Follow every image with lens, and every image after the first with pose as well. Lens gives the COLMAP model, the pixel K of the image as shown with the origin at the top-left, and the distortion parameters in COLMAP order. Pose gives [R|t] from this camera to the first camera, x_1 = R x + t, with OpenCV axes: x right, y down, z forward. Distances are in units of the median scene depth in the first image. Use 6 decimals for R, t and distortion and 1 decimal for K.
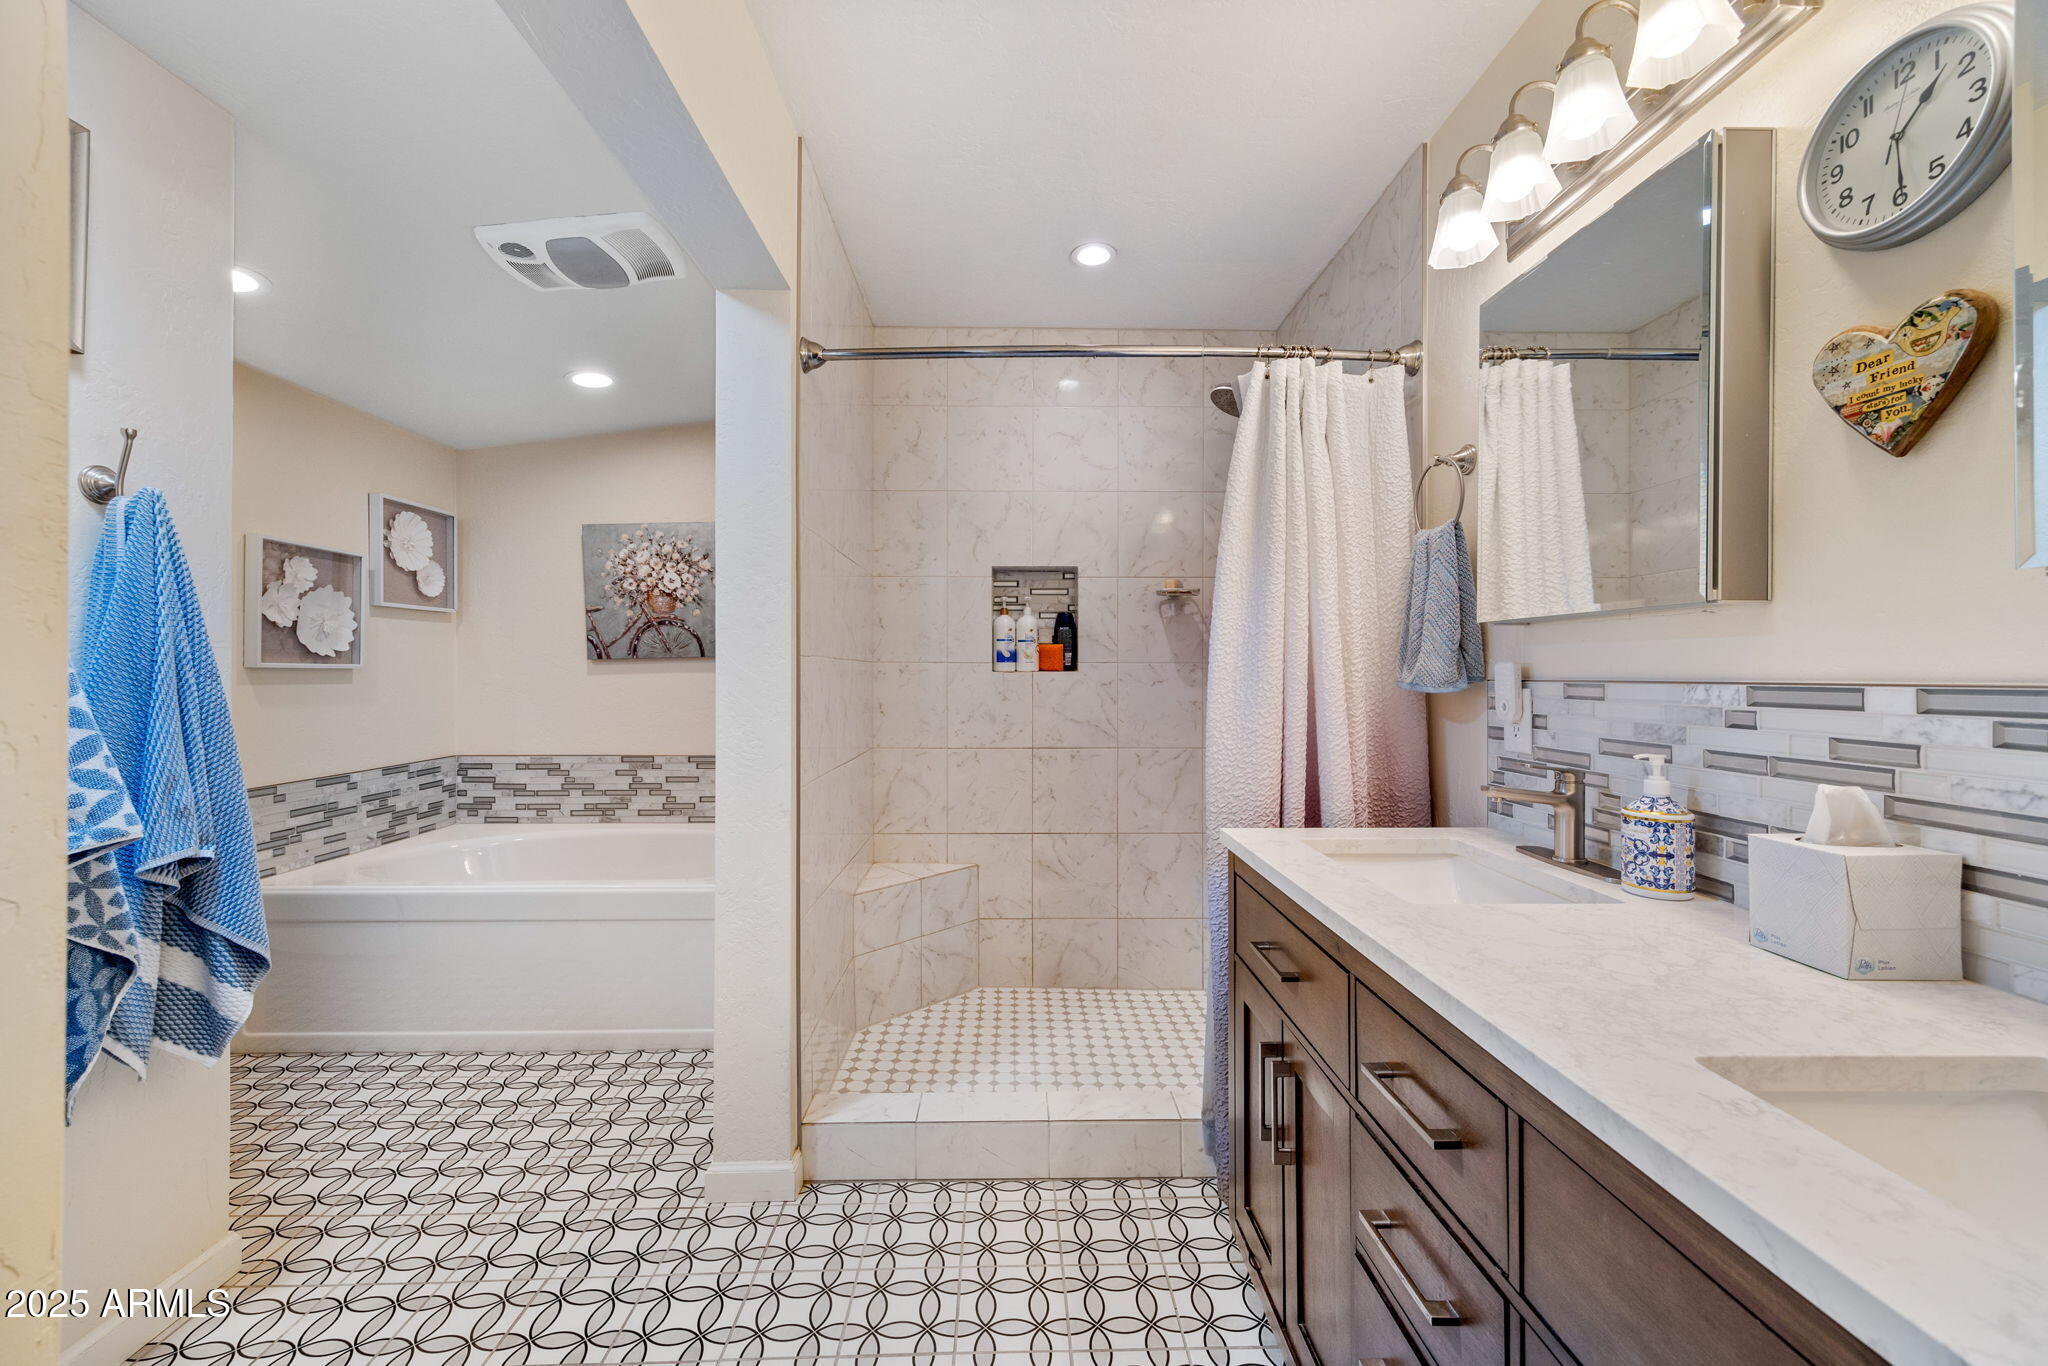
lens RADIAL K [[810.1, 0, 1017.7], [0, 810.1, 677.2], [0, 0, 1]] dist [0.003840, -0.000118]
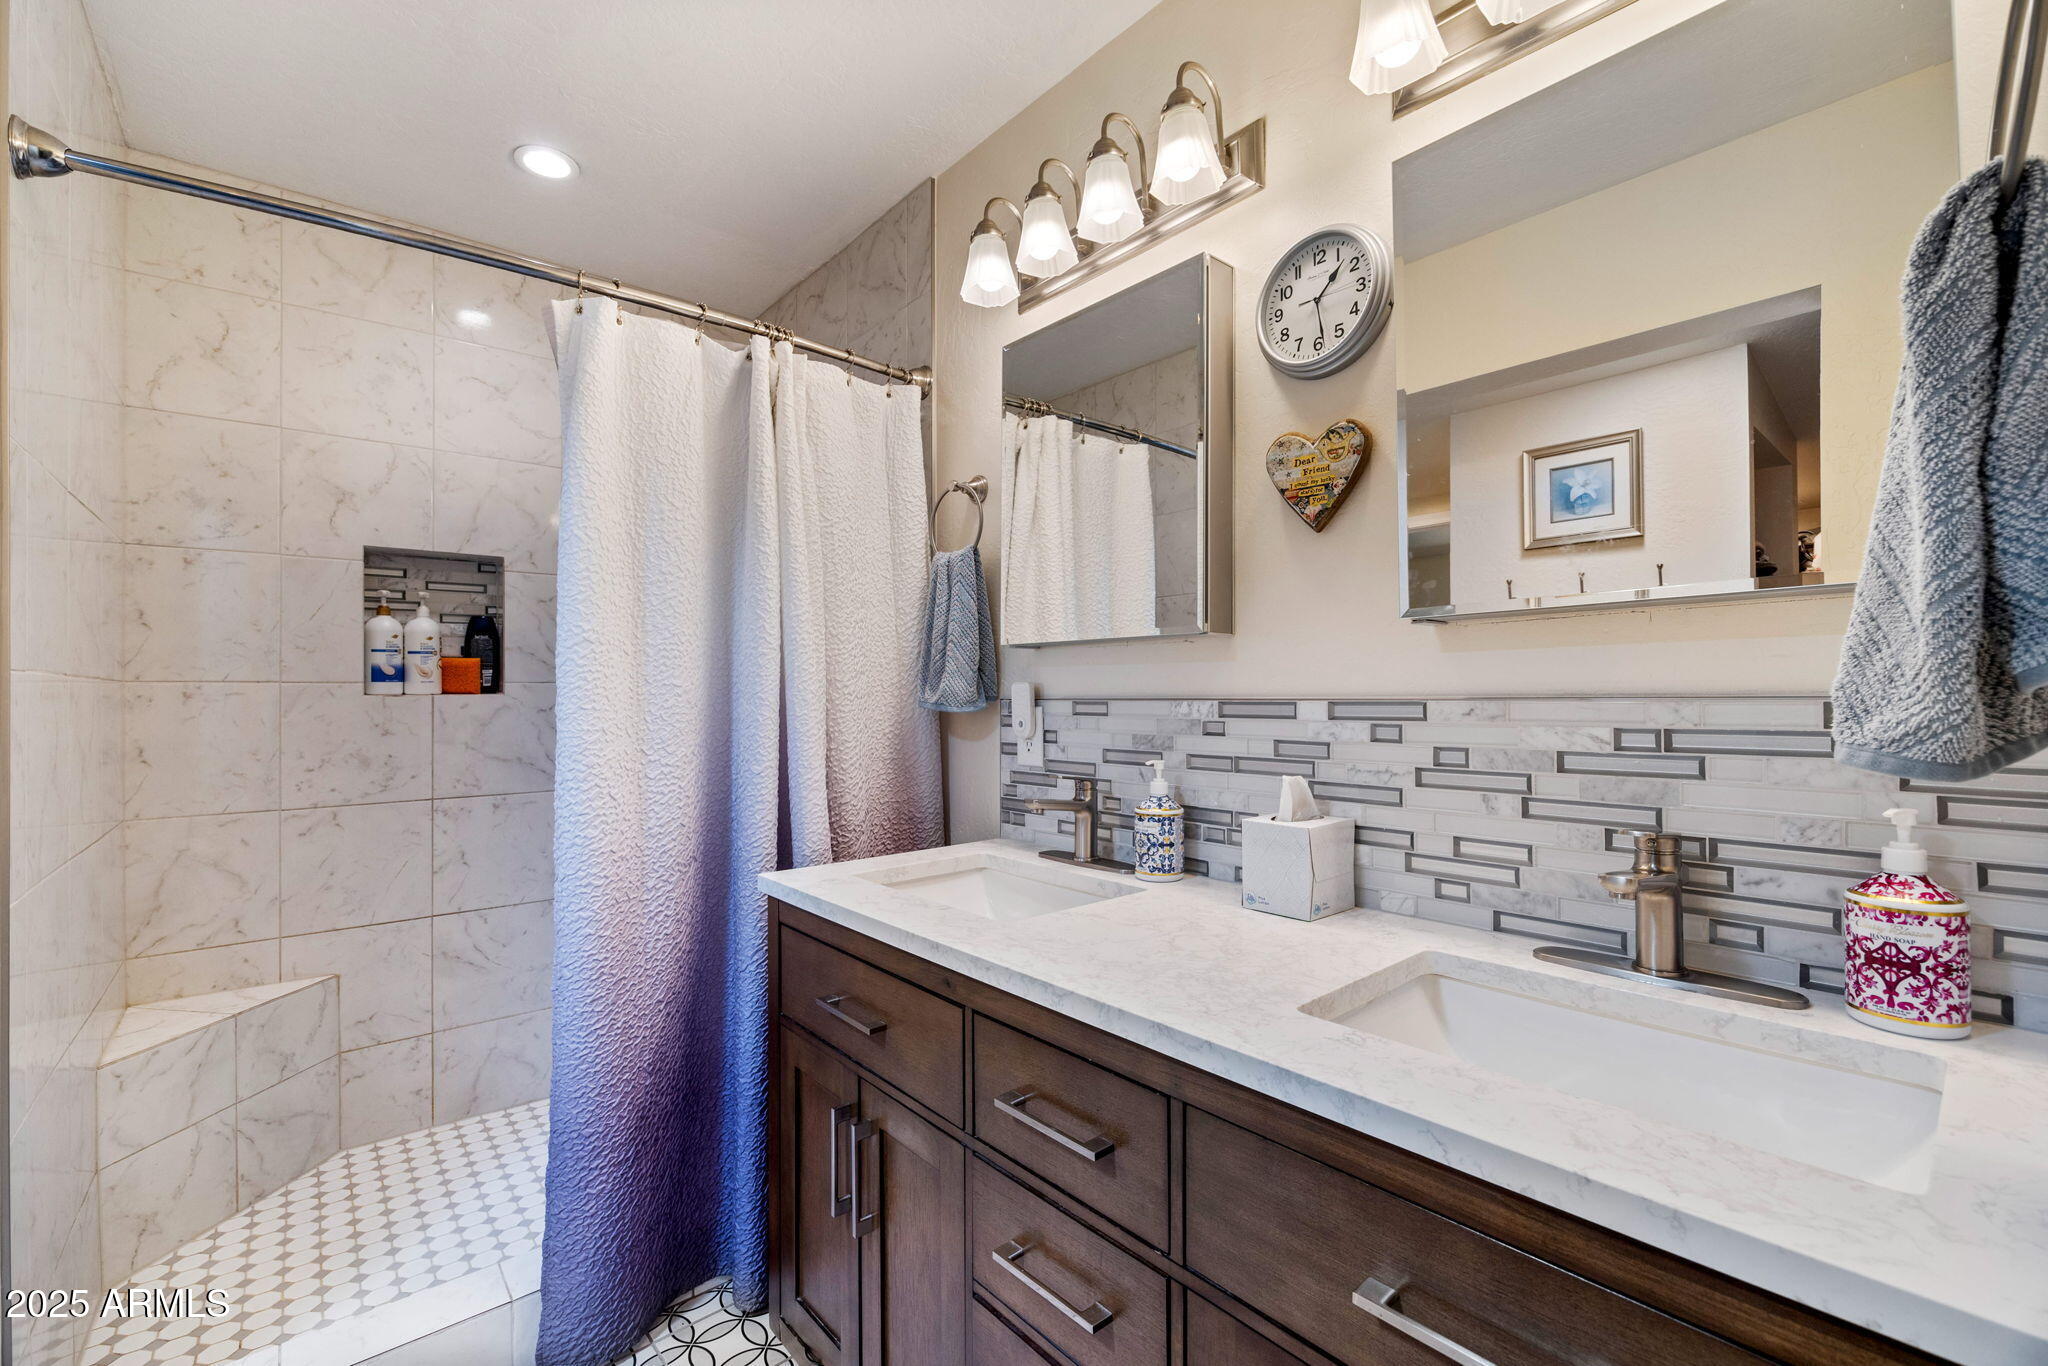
lens RADIAL K [[866.6, 0, 1025.1], [0, 866.6, 685.2], [0, 0, 1]] dist [-0.012151, 0.000702]
pose [[0.769255, -0.000768, 0.638941, -0.178045], [0.010865, 0.999870, -0.011880, -0.001447], [-0.638849, 0.016081, 0.769164, 0.156649]]
